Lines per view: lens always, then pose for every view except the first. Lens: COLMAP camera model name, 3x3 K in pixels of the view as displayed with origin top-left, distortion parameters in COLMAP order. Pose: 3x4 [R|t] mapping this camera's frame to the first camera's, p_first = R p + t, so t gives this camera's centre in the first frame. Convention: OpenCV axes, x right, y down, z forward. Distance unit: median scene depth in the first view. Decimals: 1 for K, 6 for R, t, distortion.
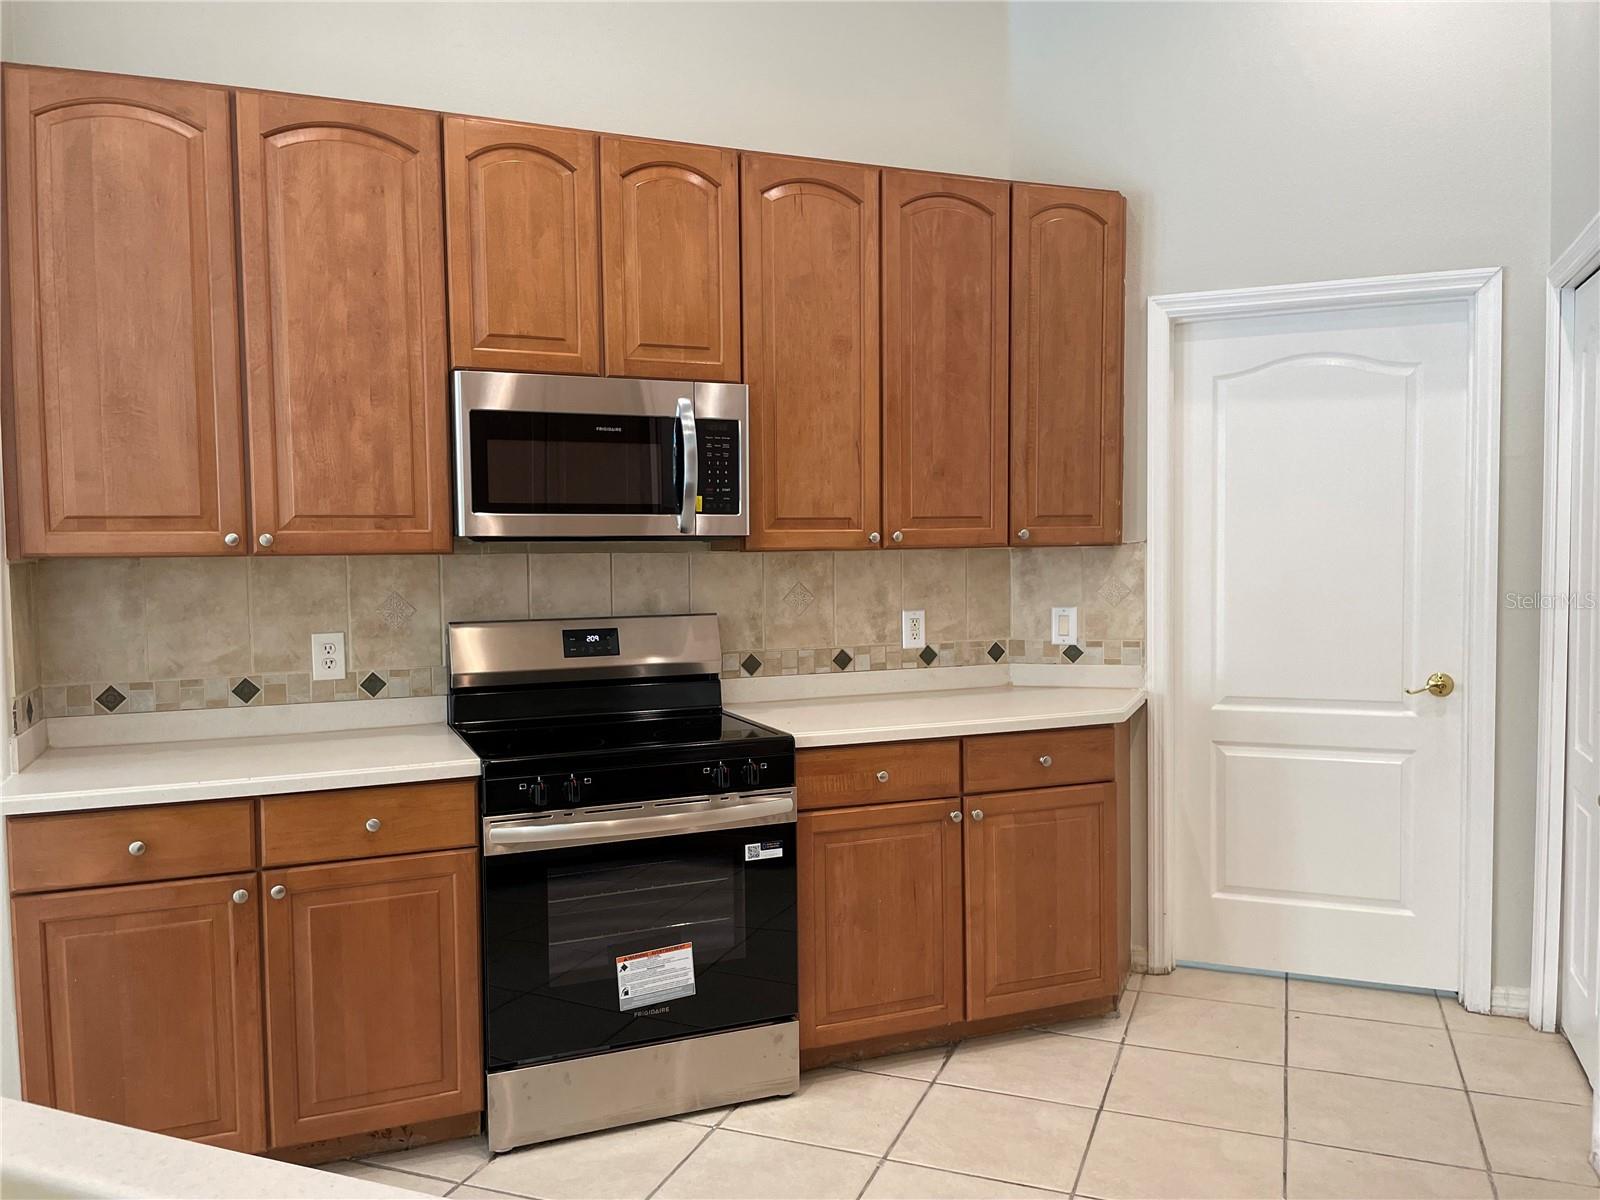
lens RADIAL K [[1225.4, 0, 785.6], [0, 1225.4, 611.8], [0, 0, 1]] dist [0.077459, -0.108688]
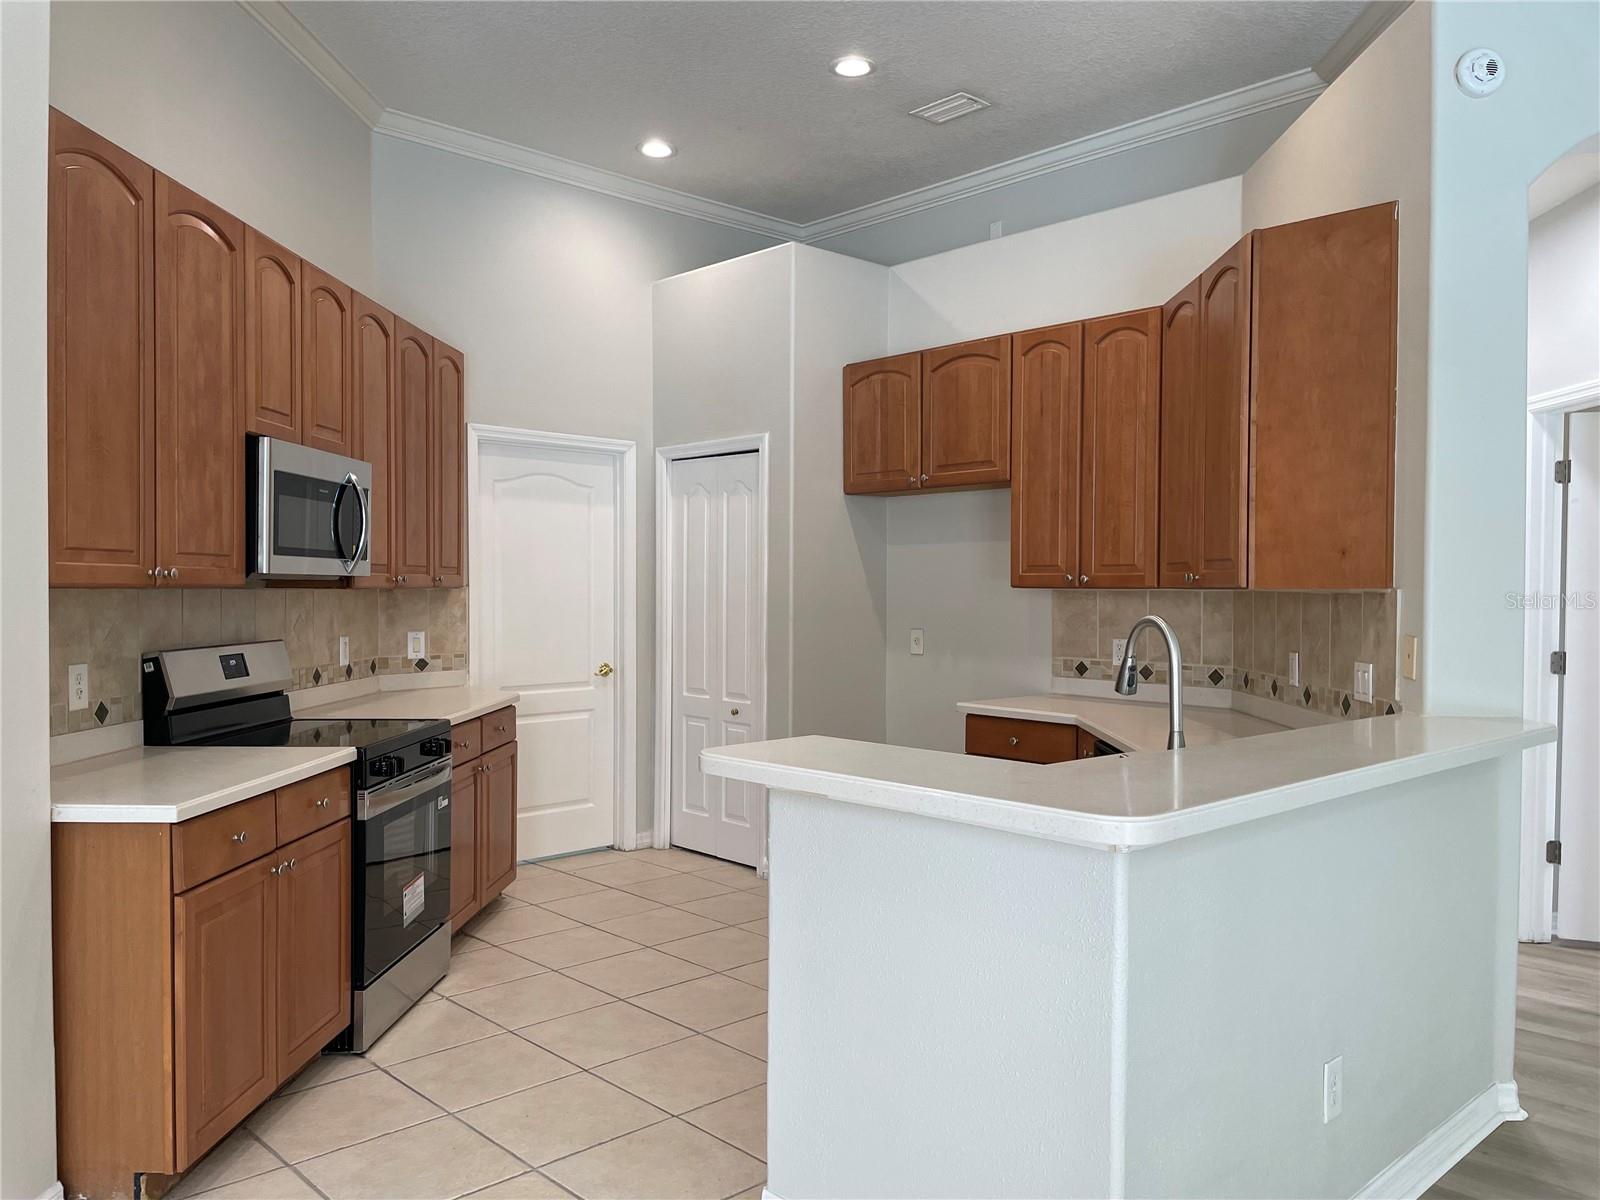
lens RADIAL K [[1225.4, 0, 785.6], [0, 1225.4, 611.8], [0, 0, 1]] dist [0.077459, -0.108688]
pose [[0.422577, -0.005650, 0.906309, -0.995970], [0.043067, 0.998976, -0.013853, 0.012520], [-0.905303, 0.044886, 0.422388, 0.031586]]
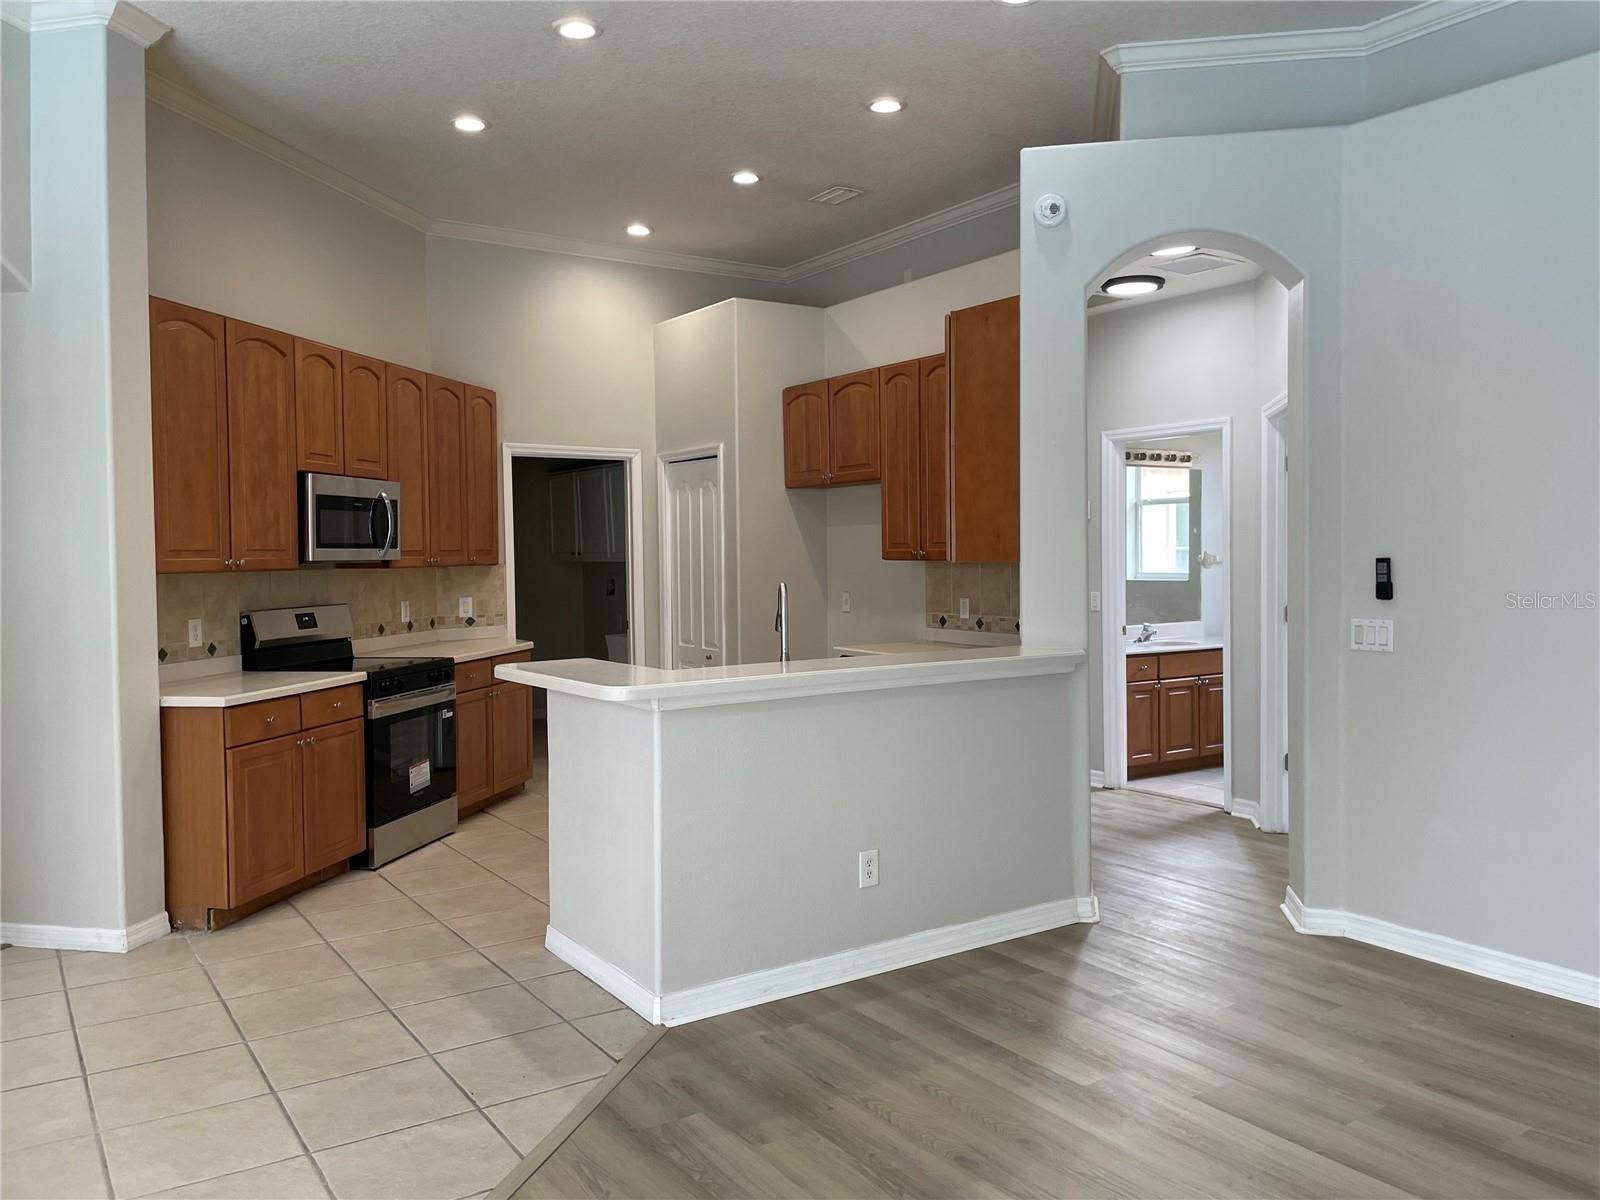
lens RADIAL K [[1225.6, 0, 805.7], [0, 1225.6, 588.9], [0, 0, 1]] dist [0.081121, -0.116458]
pose [[0.559657, -0.019826, 0.828487, -1.222580], [0.051976, 0.998585, -0.011214, 0.036296], [-0.827093, 0.049338, 0.559896, -0.584775]]
